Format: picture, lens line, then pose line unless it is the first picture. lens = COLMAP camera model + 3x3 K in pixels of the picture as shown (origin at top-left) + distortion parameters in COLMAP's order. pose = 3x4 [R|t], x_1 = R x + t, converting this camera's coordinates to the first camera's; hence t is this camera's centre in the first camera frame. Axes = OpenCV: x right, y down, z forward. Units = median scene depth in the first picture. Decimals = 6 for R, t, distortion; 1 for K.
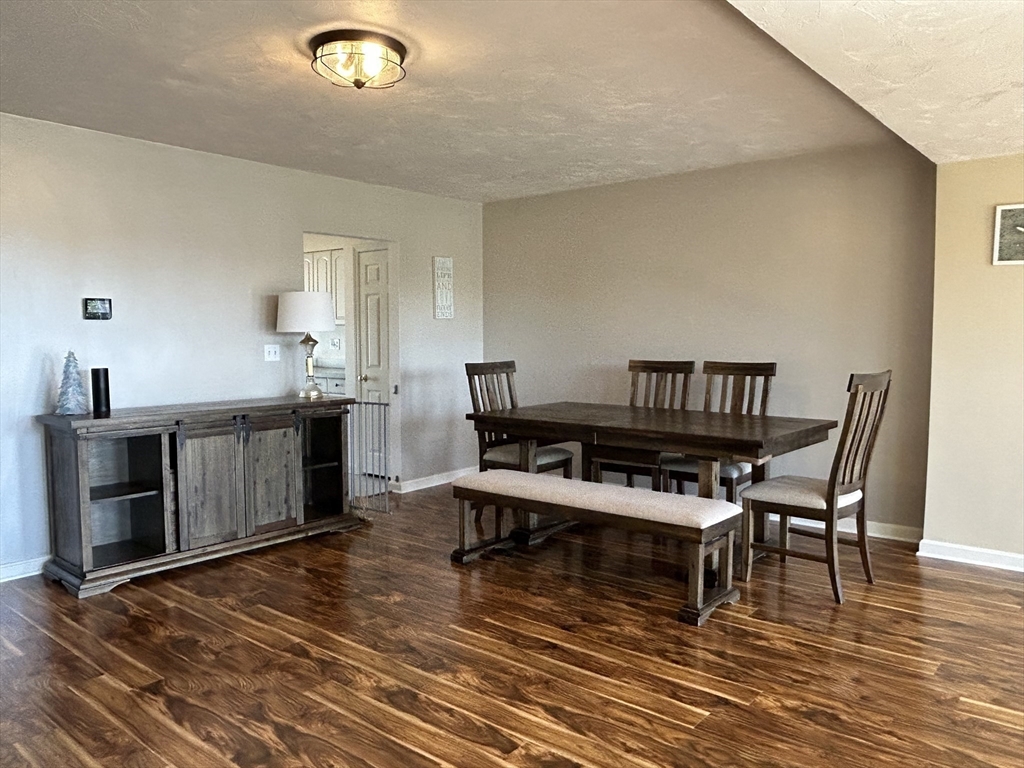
lens RADIAL K [[736.8, 0, 512.0], [0, 736.8, 384.0], [0, 0, 1]] dist [0.000425, -0.002230]
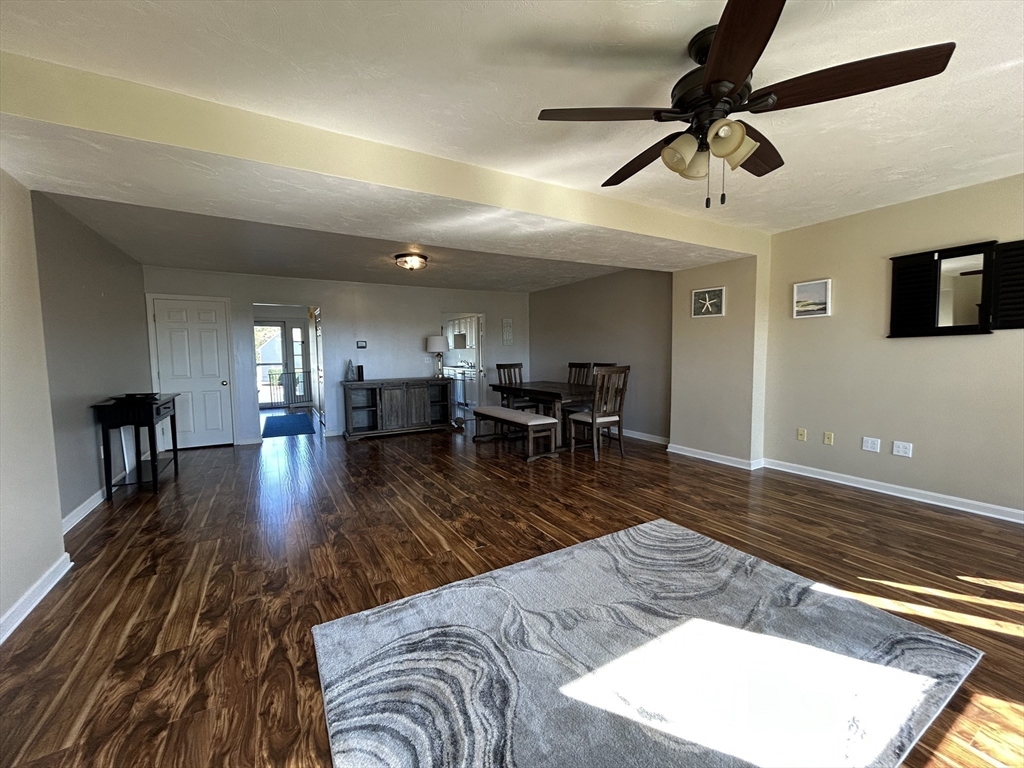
lens RADIAL K [[415.6, 0, 515.6], [0, 415.6, 383.4], [0, 0, 1]] dist [-0.002464, 0.003574]
pose [[0.939963, 0.015723, -0.340913, 0.555443], [-0.012640, 0.999857, 0.011261, 0.024743], [0.341042, -0.006276, 0.940027, -0.317943]]
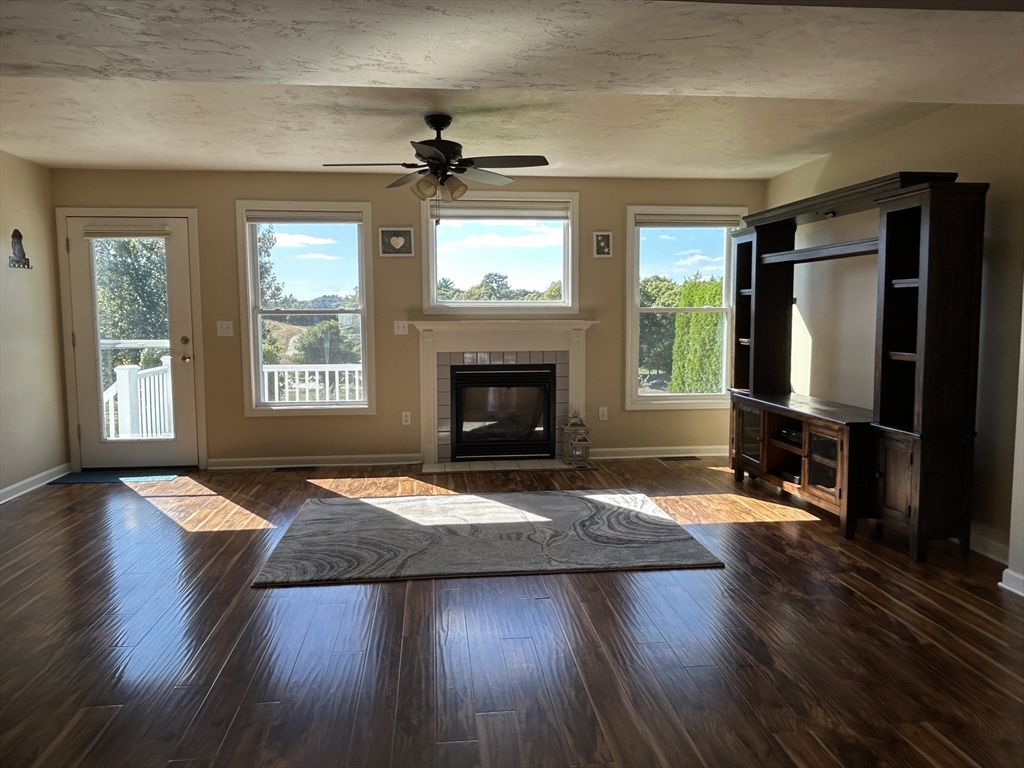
lens RADIAL K [[736.8, 0, 512.0], [0, 736.8, 384.0], [0, 0, 1]] dist [0.000425, -0.002230]
pose [[-0.713472, -0.063143, 0.697832, -0.241322], [0.053798, 0.988055, 0.144406, -0.061959], [-0.698615, 0.140572, -0.701553, 0.825658]]
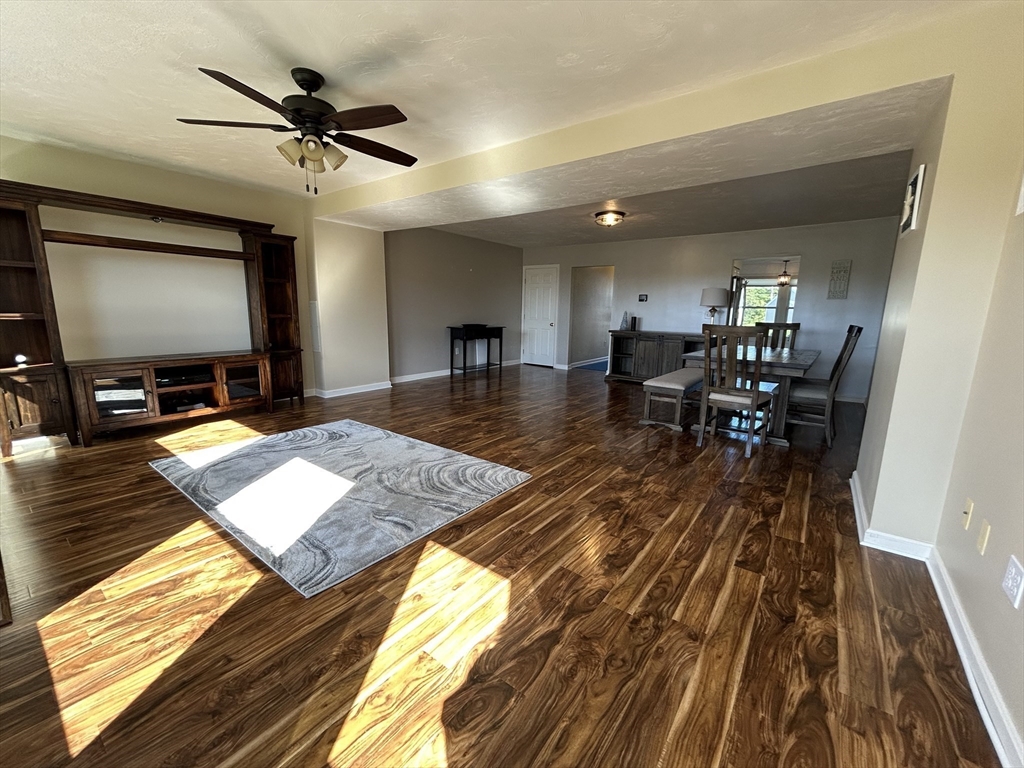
lens RADIAL K [[415.6, 0, 515.6], [0, 415.6, 383.4], [0, 0, 1]] dist [-0.002464, 0.003574]
pose [[0.042869, 0.178851, -0.982942, 1.225706], [-0.086693, 0.980801, 0.174681, -0.005665], [0.995312, 0.077725, 0.057551, 0.389398]]
